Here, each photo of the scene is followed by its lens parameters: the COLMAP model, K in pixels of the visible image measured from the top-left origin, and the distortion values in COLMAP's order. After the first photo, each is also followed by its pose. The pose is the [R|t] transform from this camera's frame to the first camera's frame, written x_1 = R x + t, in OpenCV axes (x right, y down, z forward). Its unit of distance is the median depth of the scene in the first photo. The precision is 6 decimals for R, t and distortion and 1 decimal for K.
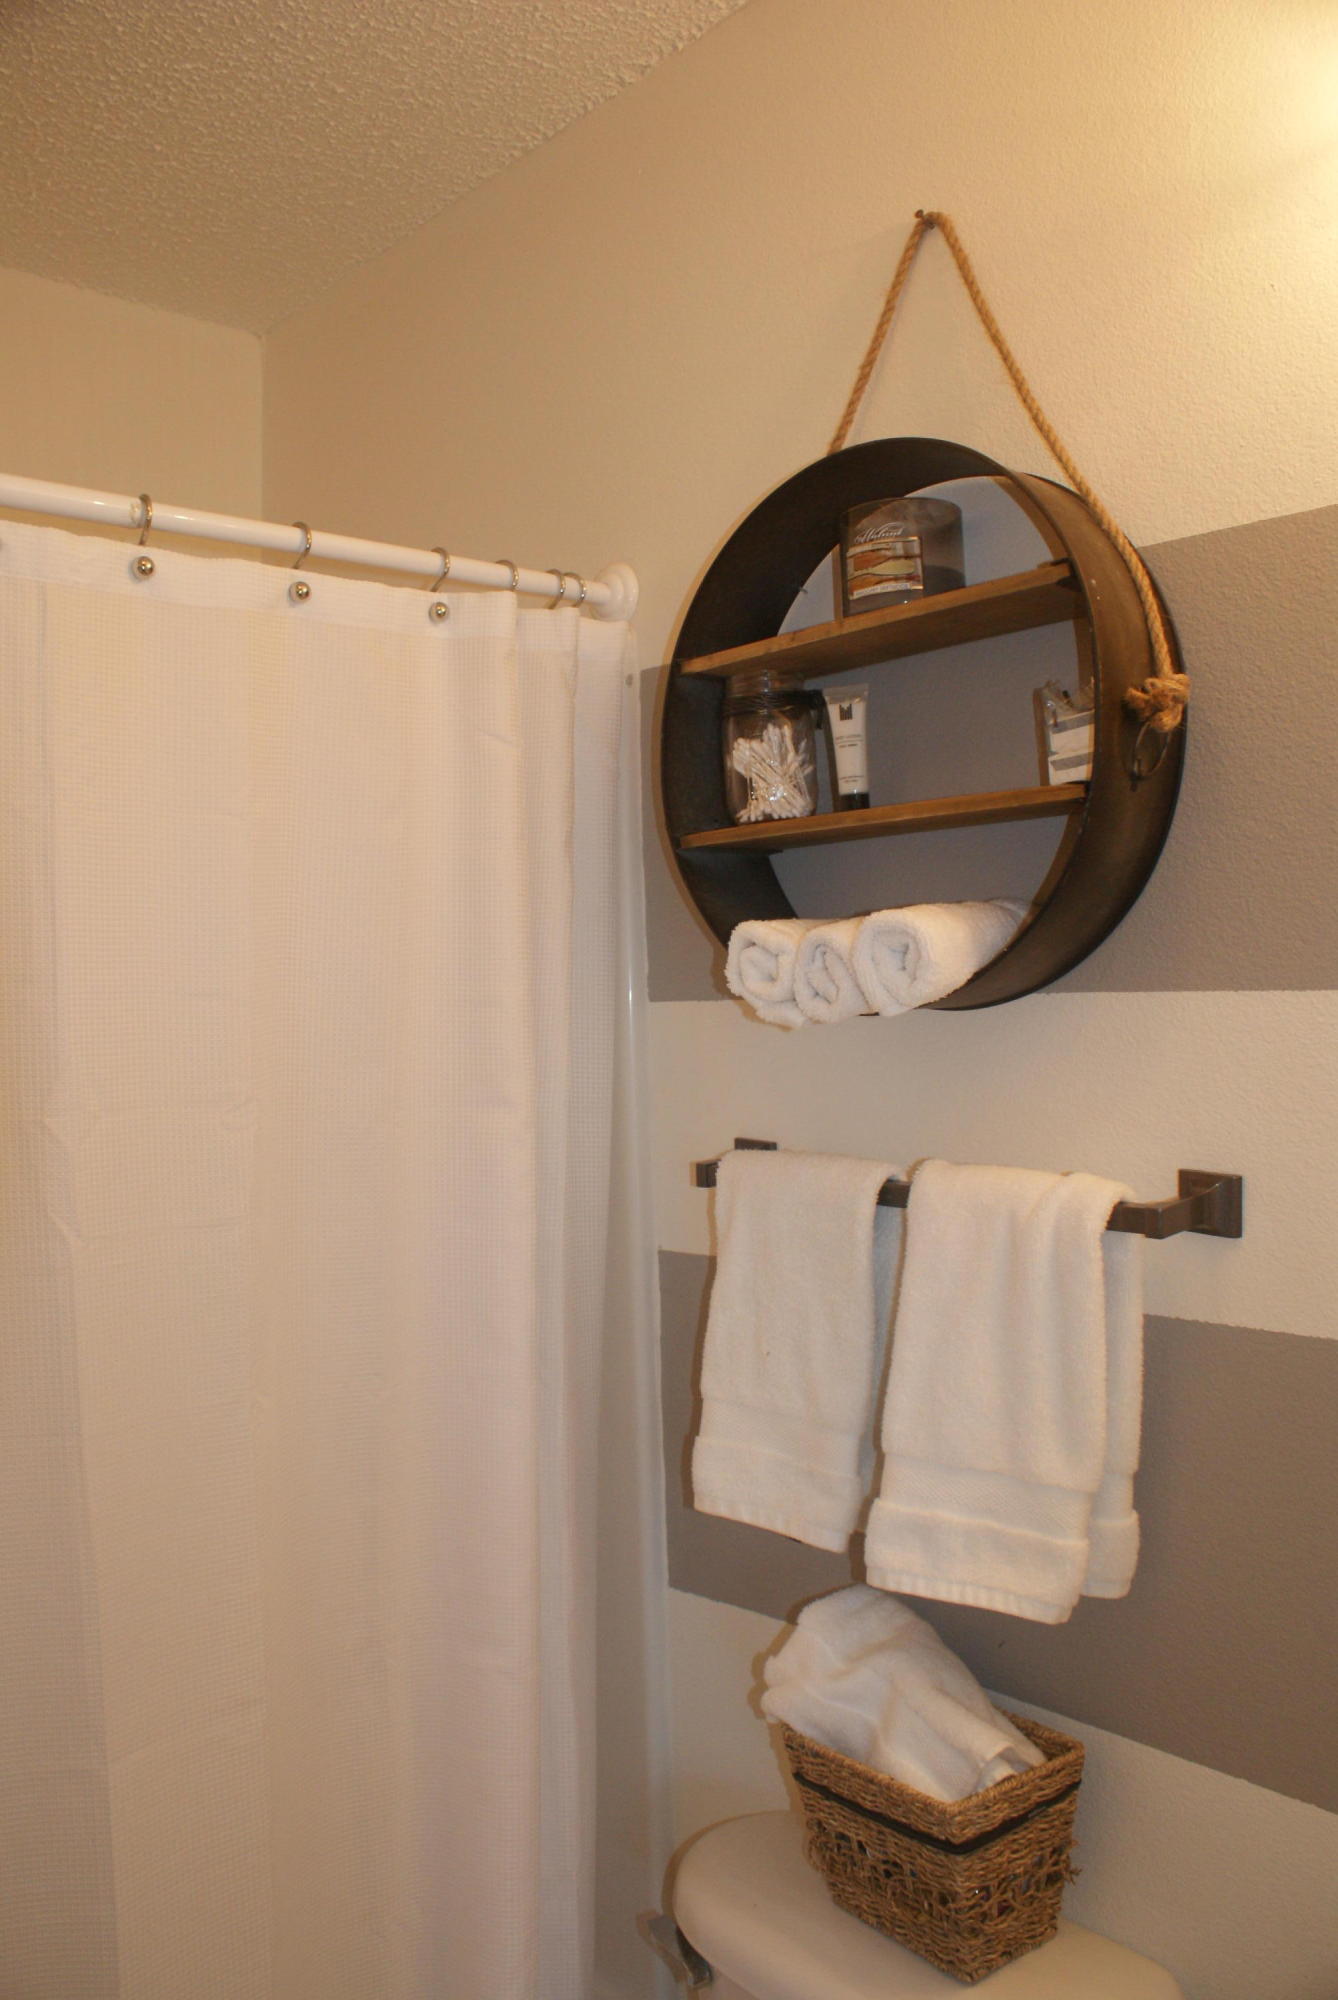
lens RADIAL K [[1575.5, 0, 669.0], [0, 1575.5, 1000.0], [0, 0, 1]] dist [-0.159634, 0.138064]
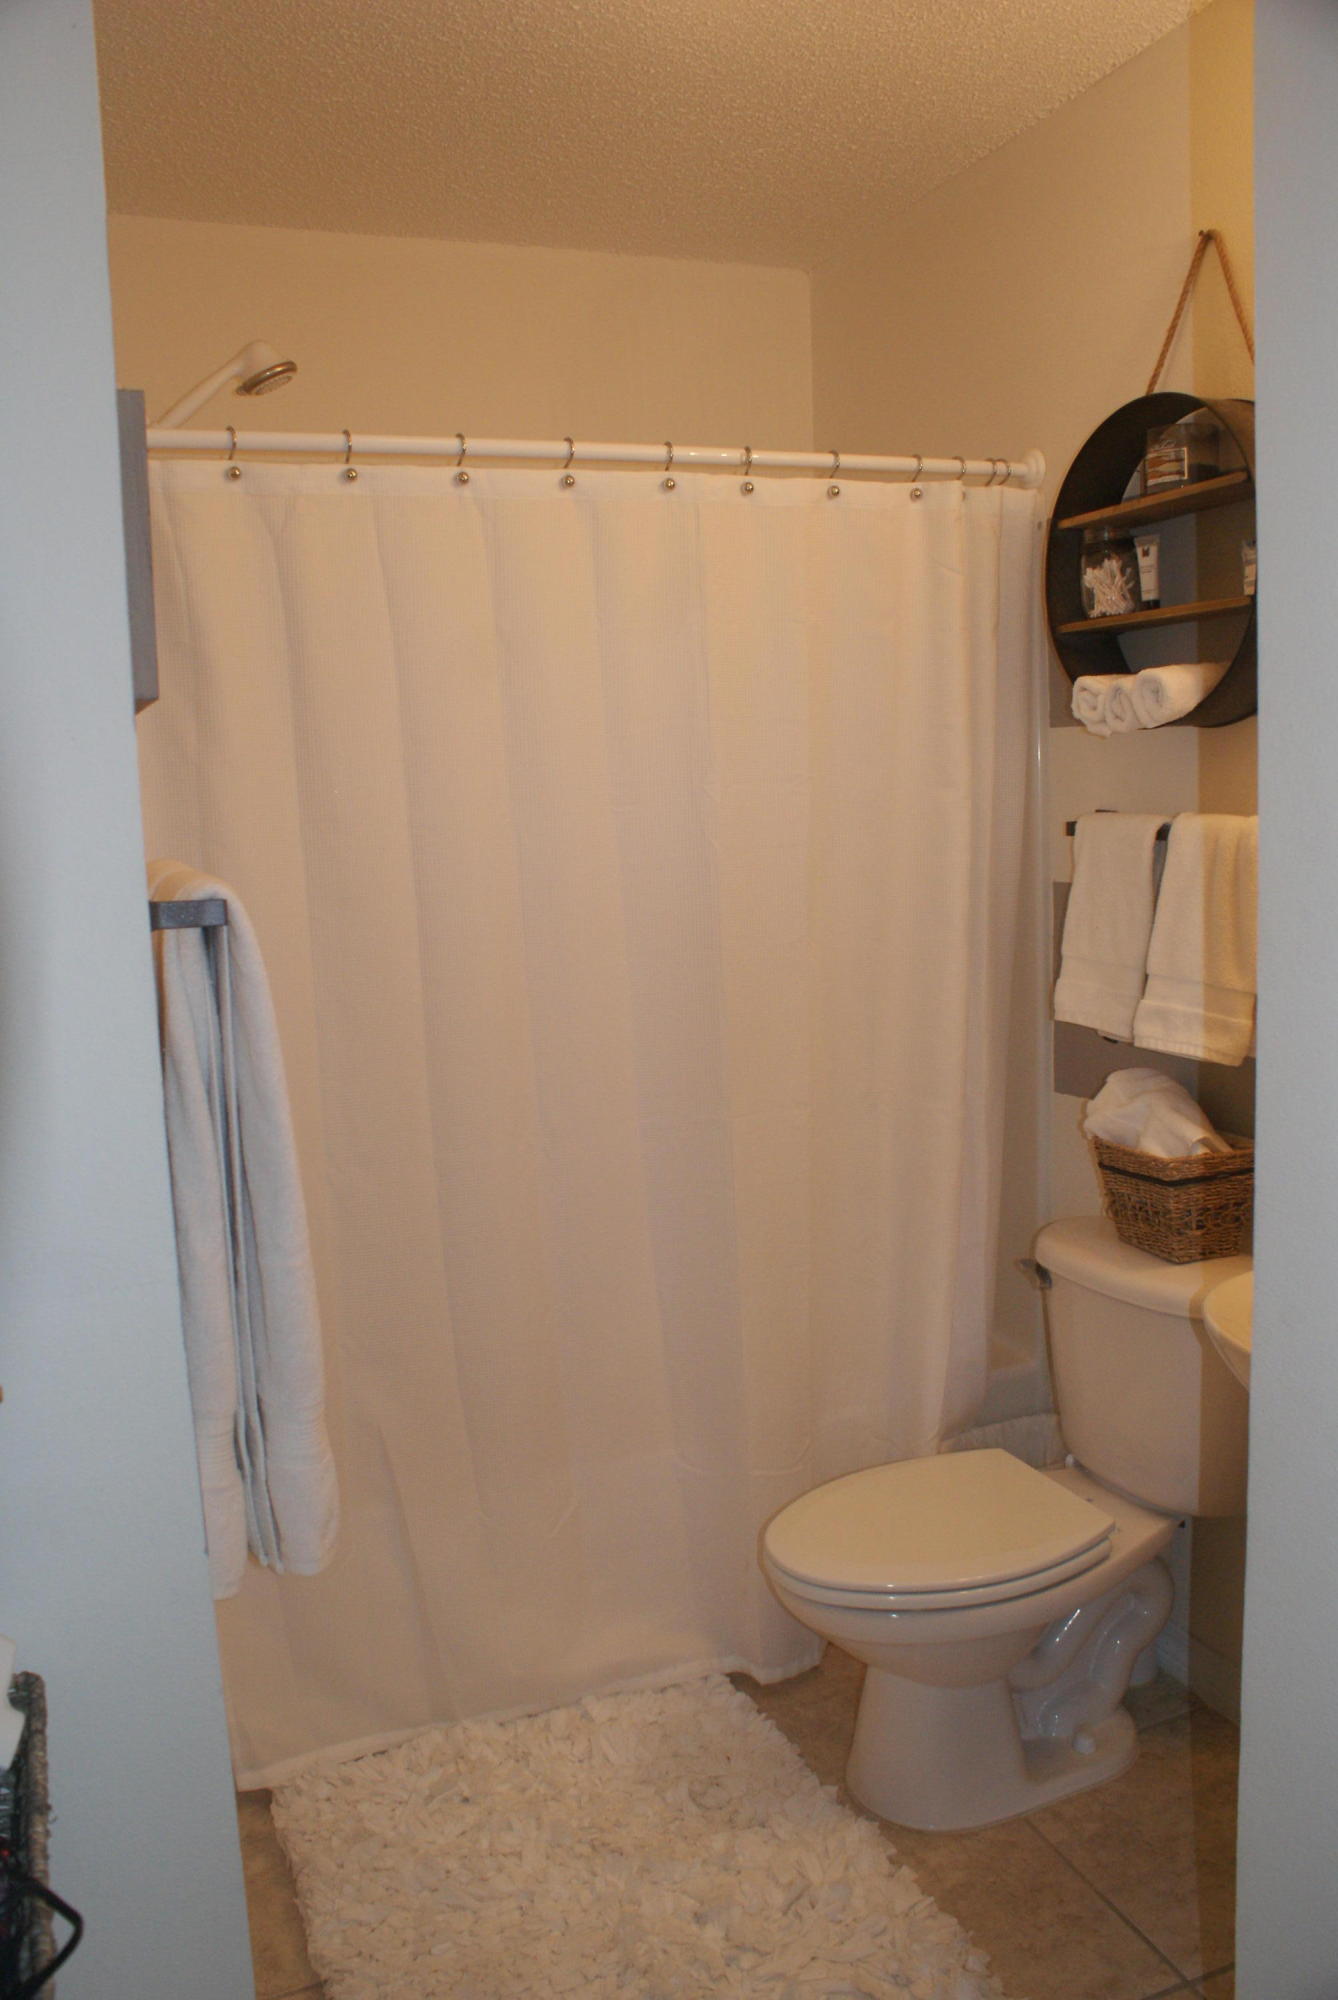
lens RADIAL K [[1575.5, 0, 669.0], [0, 1575.5, 1000.0], [0, 0, 1]] dist [-0.159634, 0.138064]
pose [[0.938238, 0.042281, -0.343396, 0.220273], [0.010284, 0.988659, 0.149828, 0.042251], [0.345836, -0.144106, 0.927163, -0.800196]]
